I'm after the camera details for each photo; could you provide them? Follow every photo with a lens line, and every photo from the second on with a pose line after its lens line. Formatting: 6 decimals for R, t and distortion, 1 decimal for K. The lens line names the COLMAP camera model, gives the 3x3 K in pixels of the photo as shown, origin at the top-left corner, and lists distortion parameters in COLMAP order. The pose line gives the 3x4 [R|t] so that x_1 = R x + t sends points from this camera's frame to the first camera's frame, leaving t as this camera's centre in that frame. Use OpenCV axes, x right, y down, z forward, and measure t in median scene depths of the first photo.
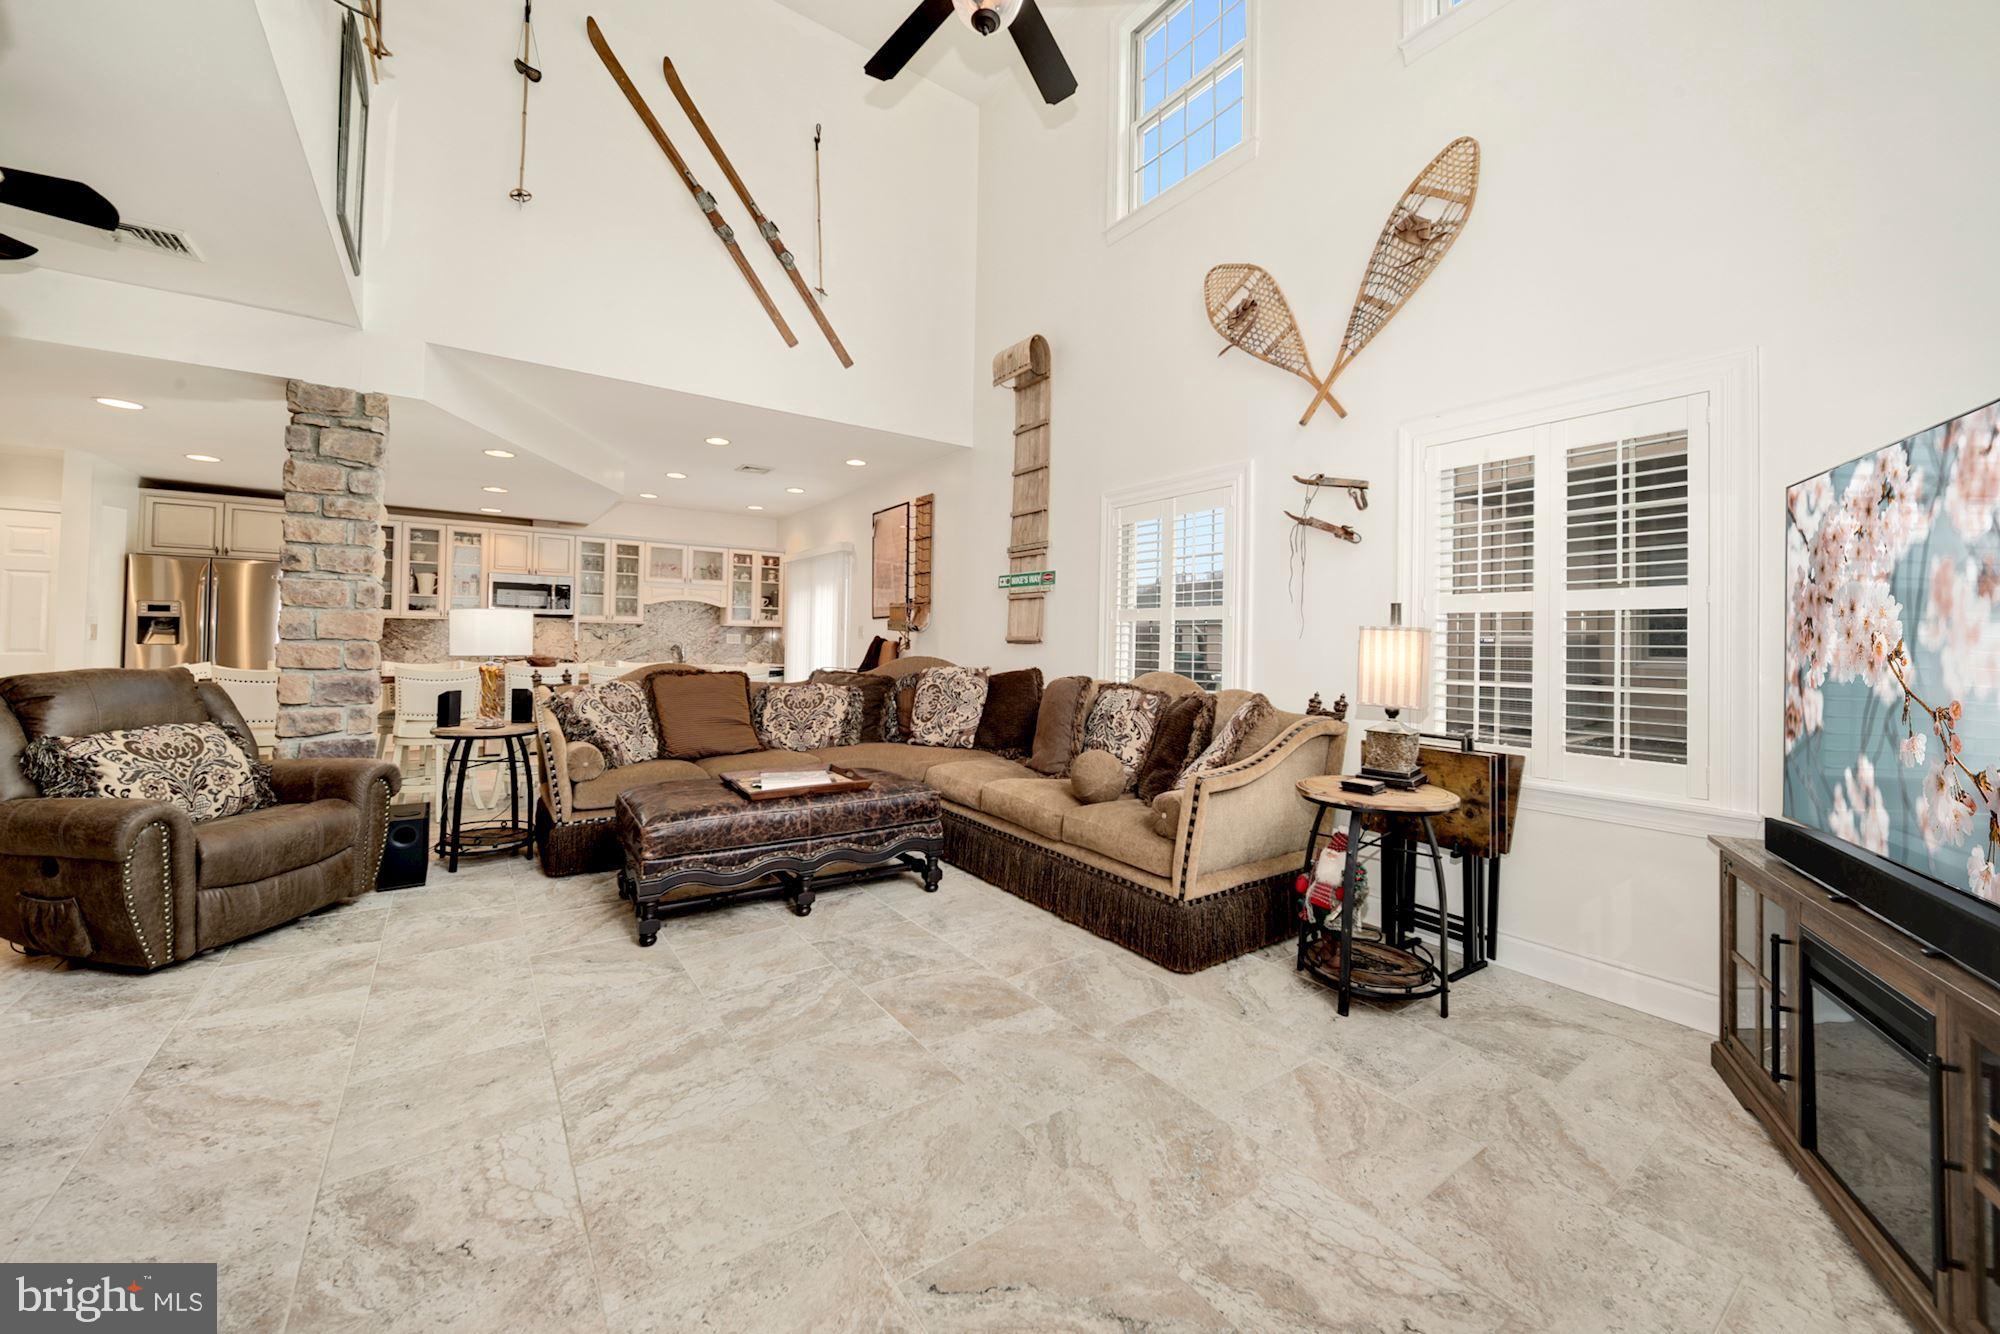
lens RADIAL K [[754.5, 0, 998.0], [0, 754.5, 623.1], [0, 0, 1]] dist [0.000174, -0.000140]
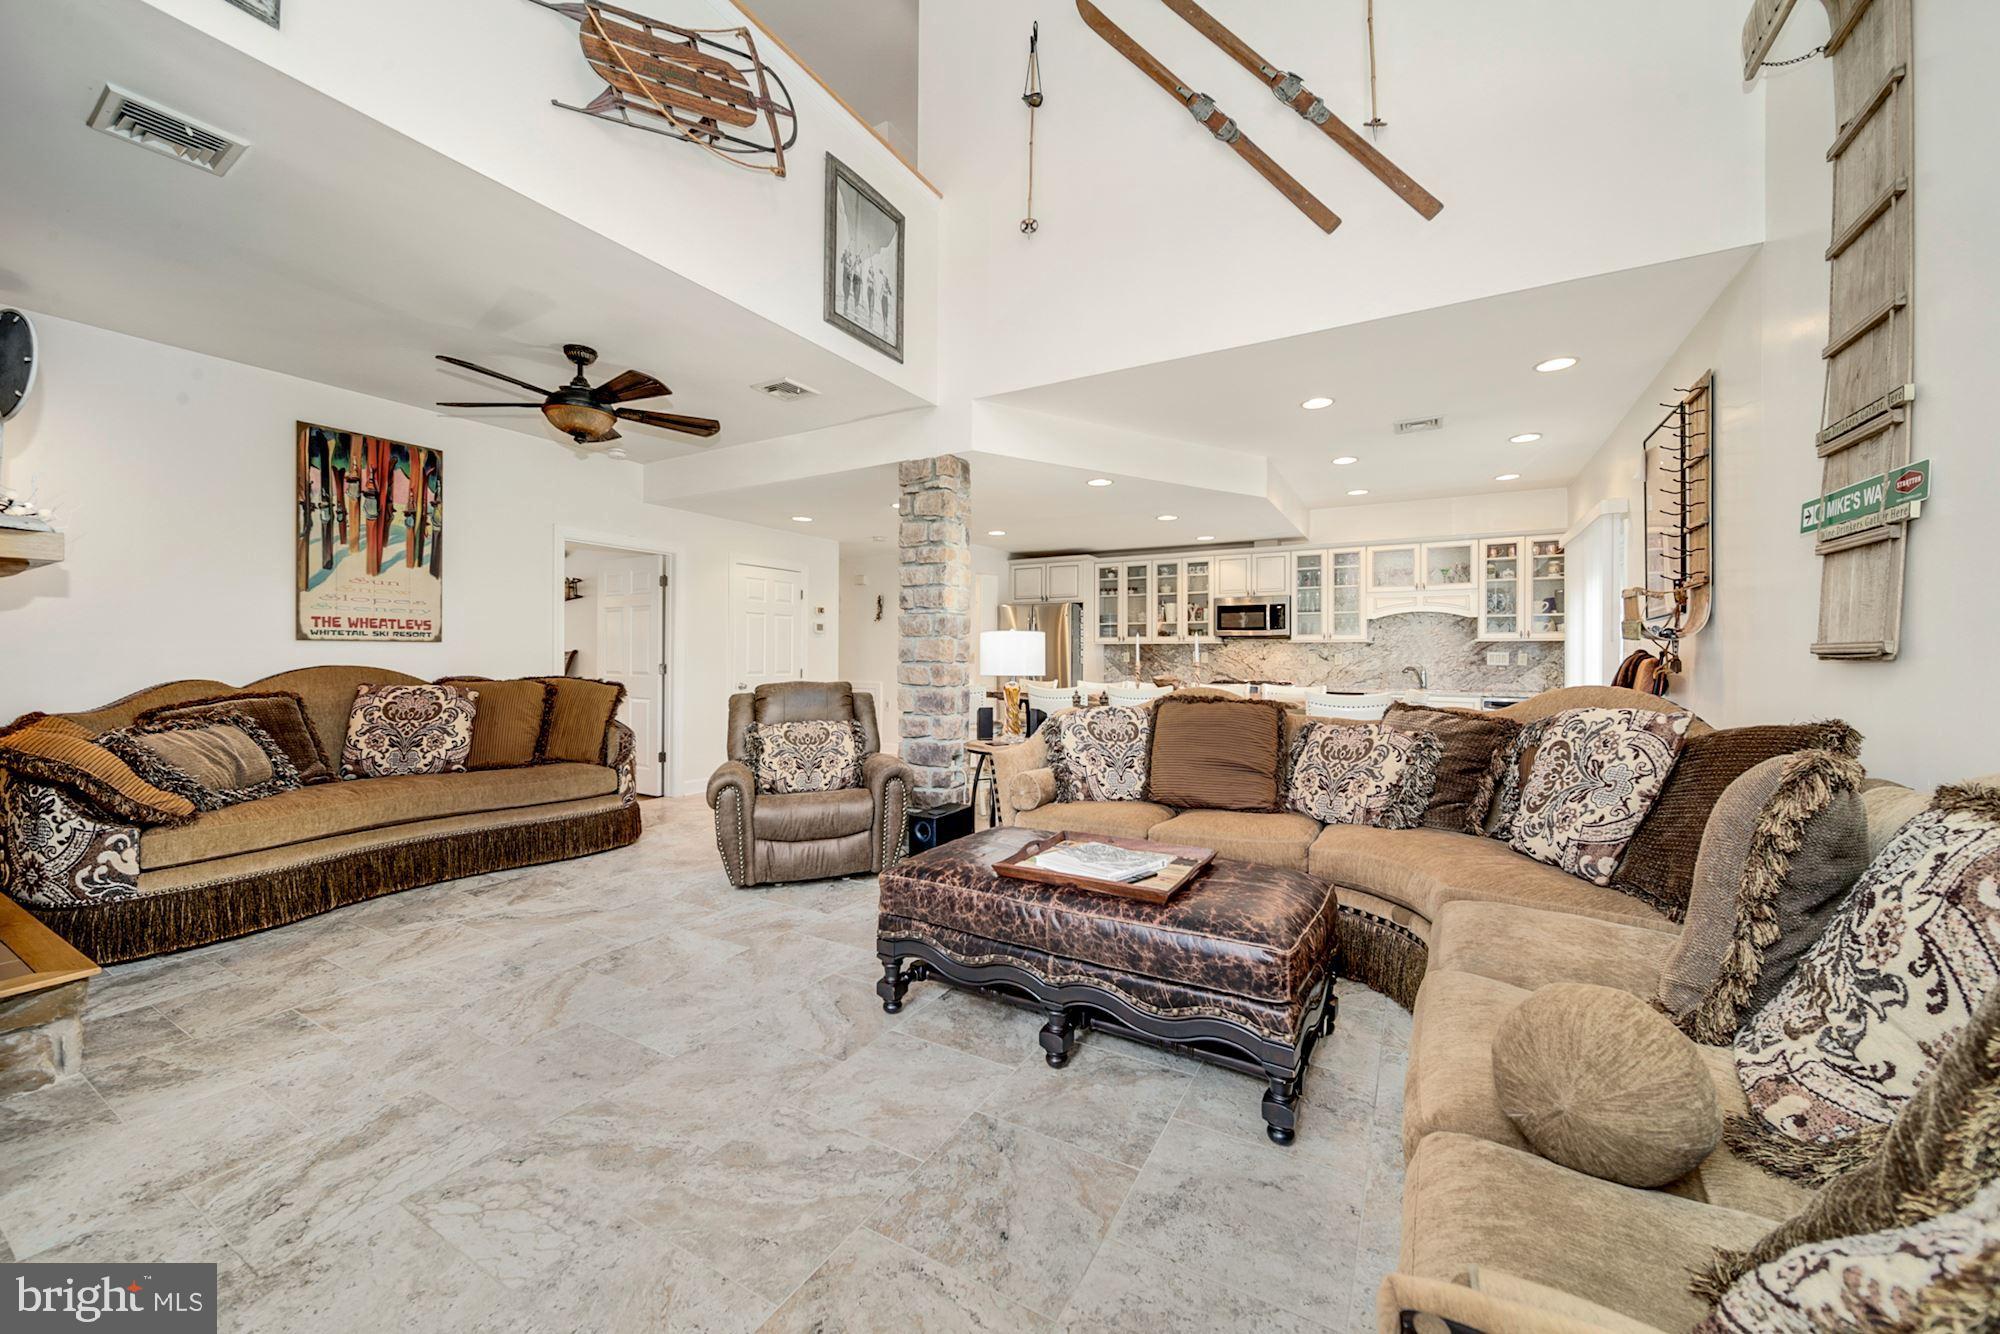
lens RADIAL K [[747.5, 0, 997.3], [0, 747.5, 651.5], [0, 0, 1]] dist [0.002381, -0.003027]
pose [[0.418635, -0.019928, -0.907936, 0.220569], [0.026217, 0.999608, -0.009852, 0.015706], [0.907776, -0.019679, 0.418994, 0.452049]]
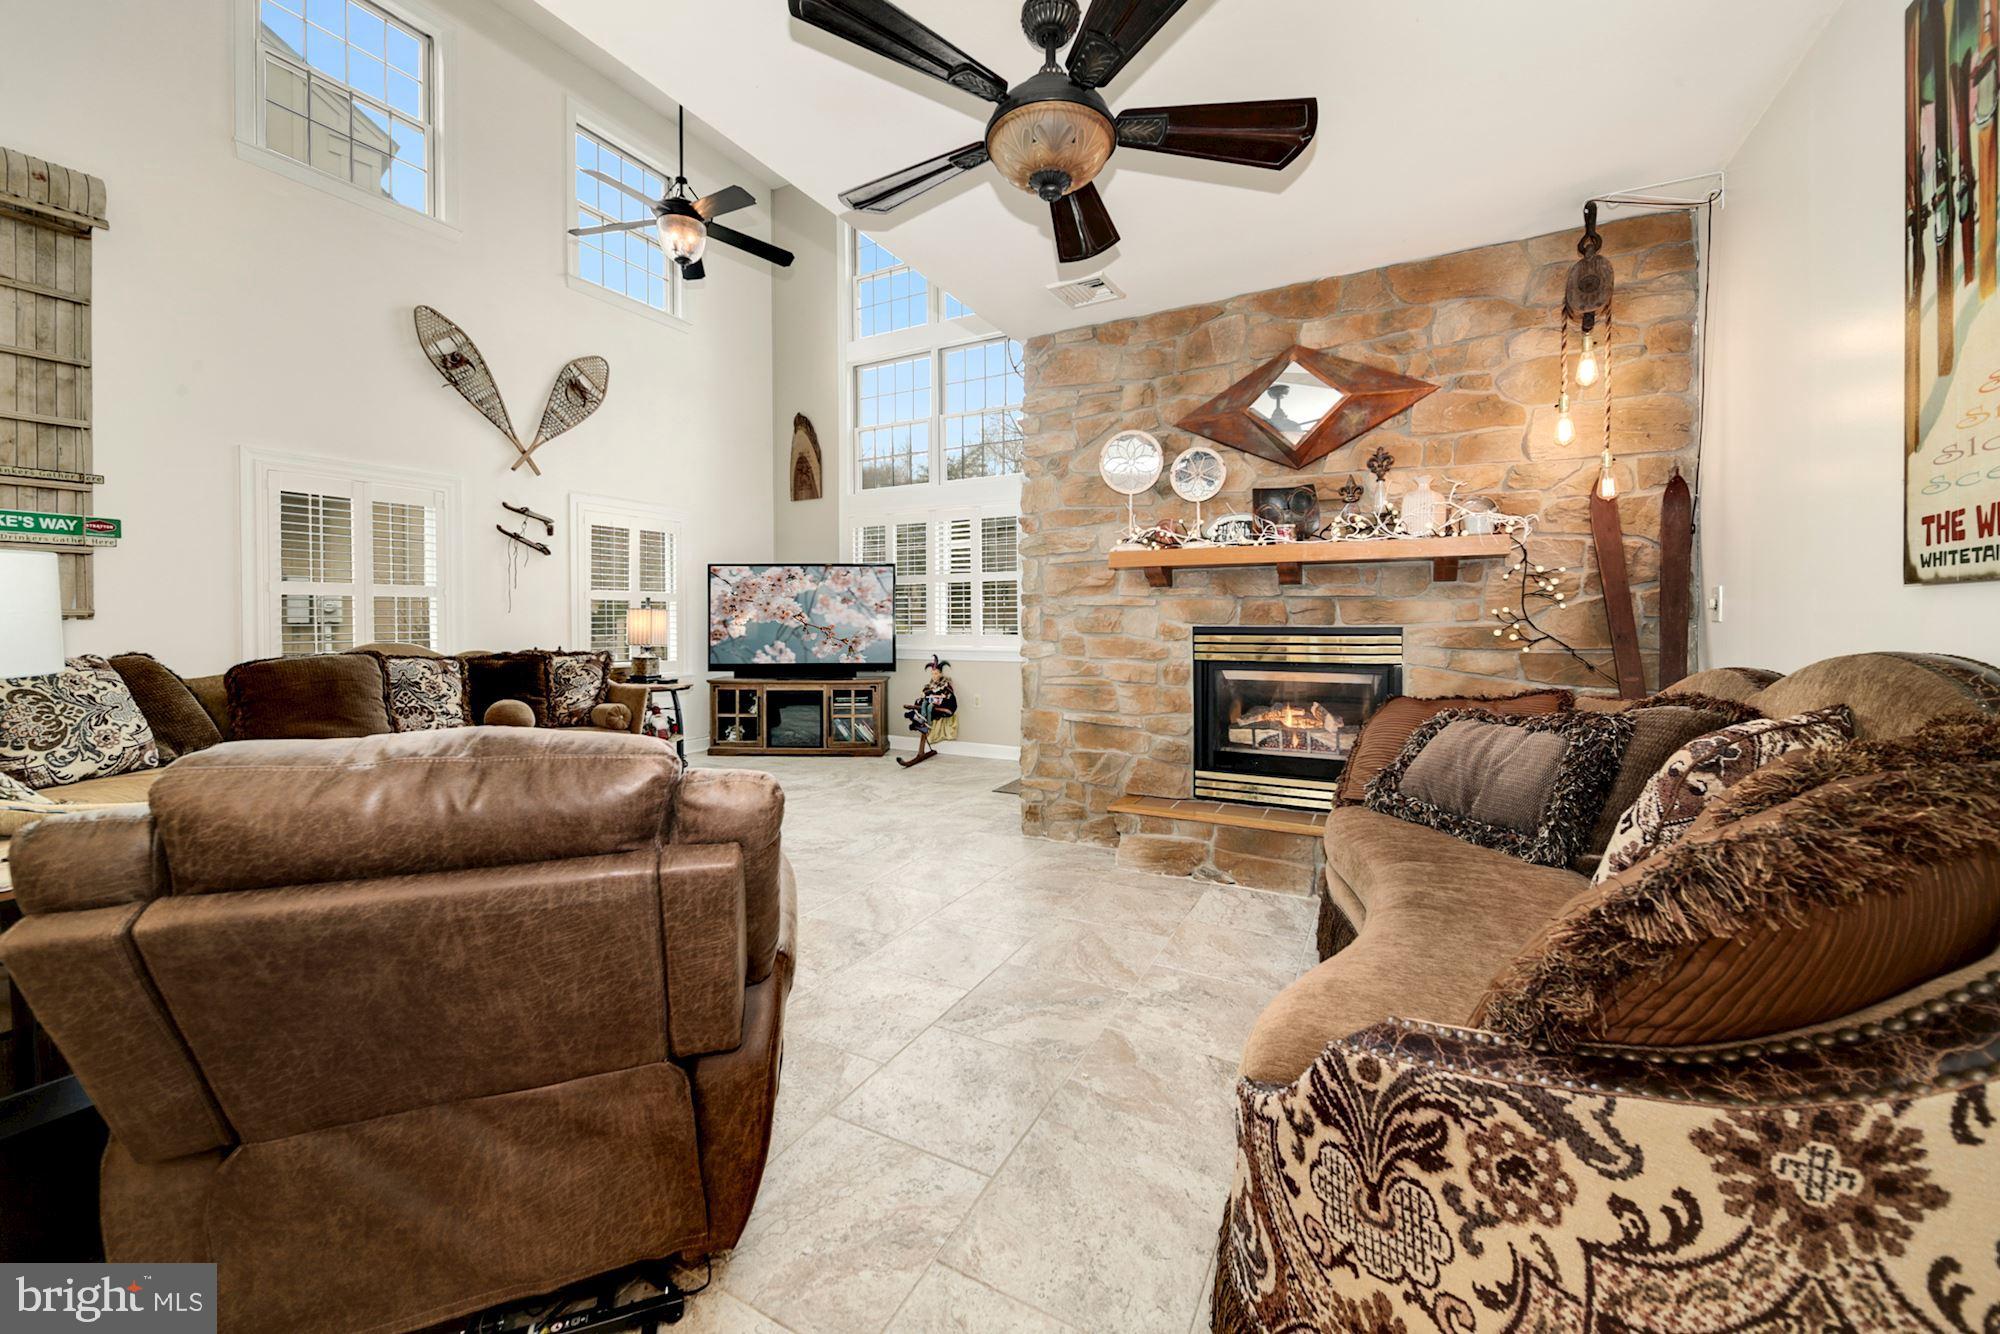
lens RADIAL K [[754.5, 0, 998.0], [0, 754.5, 623.1], [0, 0, 1]] dist [0.000174, -0.000140]
pose [[-0.447148, -0.019231, 0.894253, -0.995327], [-0.029555, 0.999541, 0.006717, 0.000898], [-0.893972, -0.023426, -0.447511, 0.584742]]
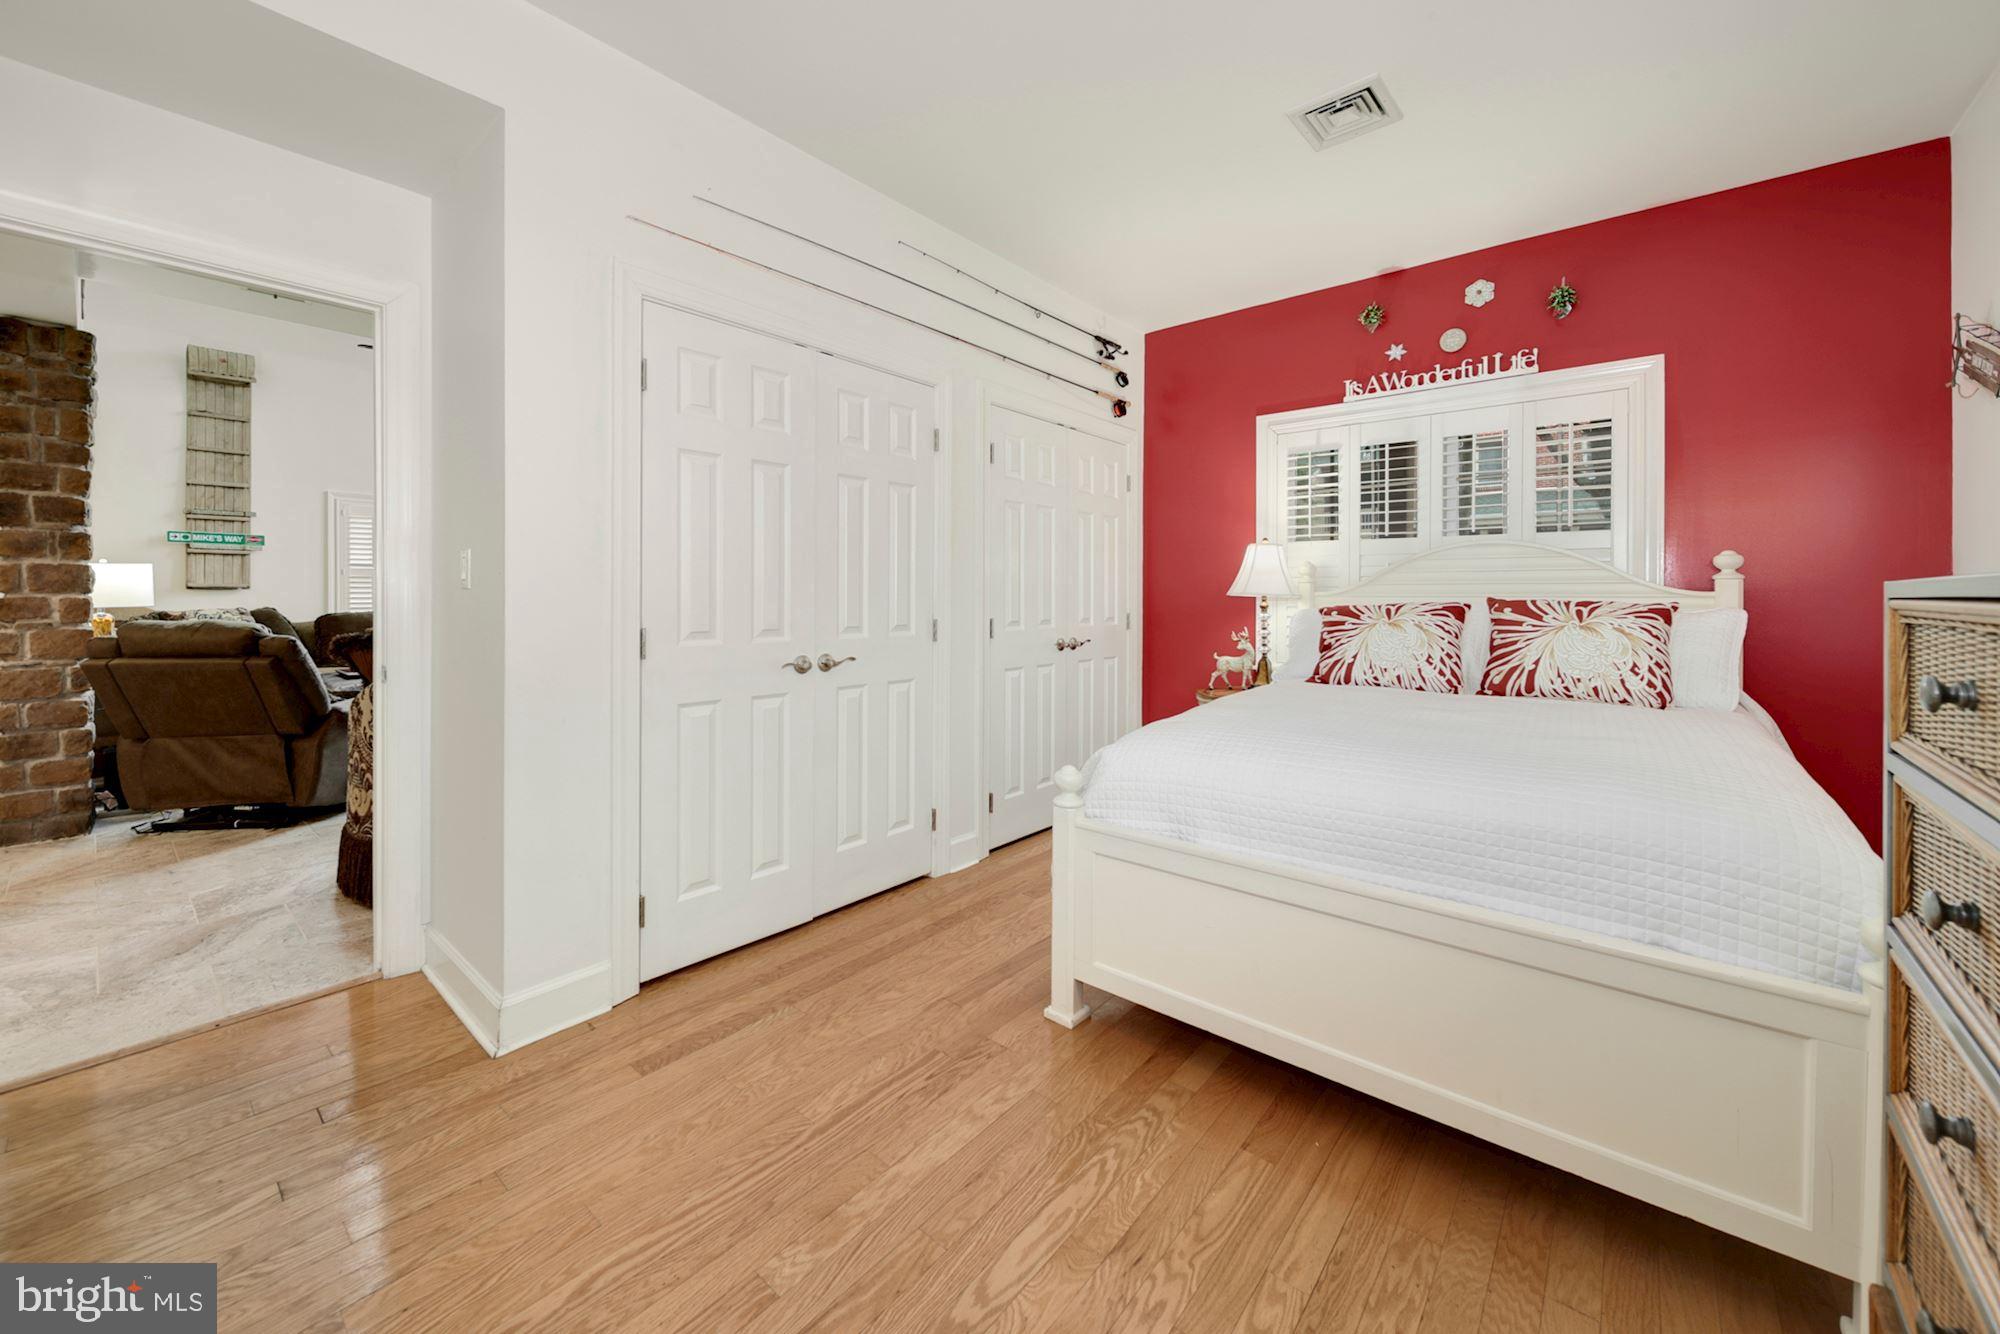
lens RADIAL K [[765.7, 0, 1015.5], [0, 765.7, 591.2], [0, 0, 1]] dist [0.000099, -0.000091]
pose [[-0.261226, -0.012528, 0.965196, -1.657871], [-0.032193, 0.999473, 0.004260, -0.020039], [-0.964741, -0.029960, -0.261491, 0.058544]]
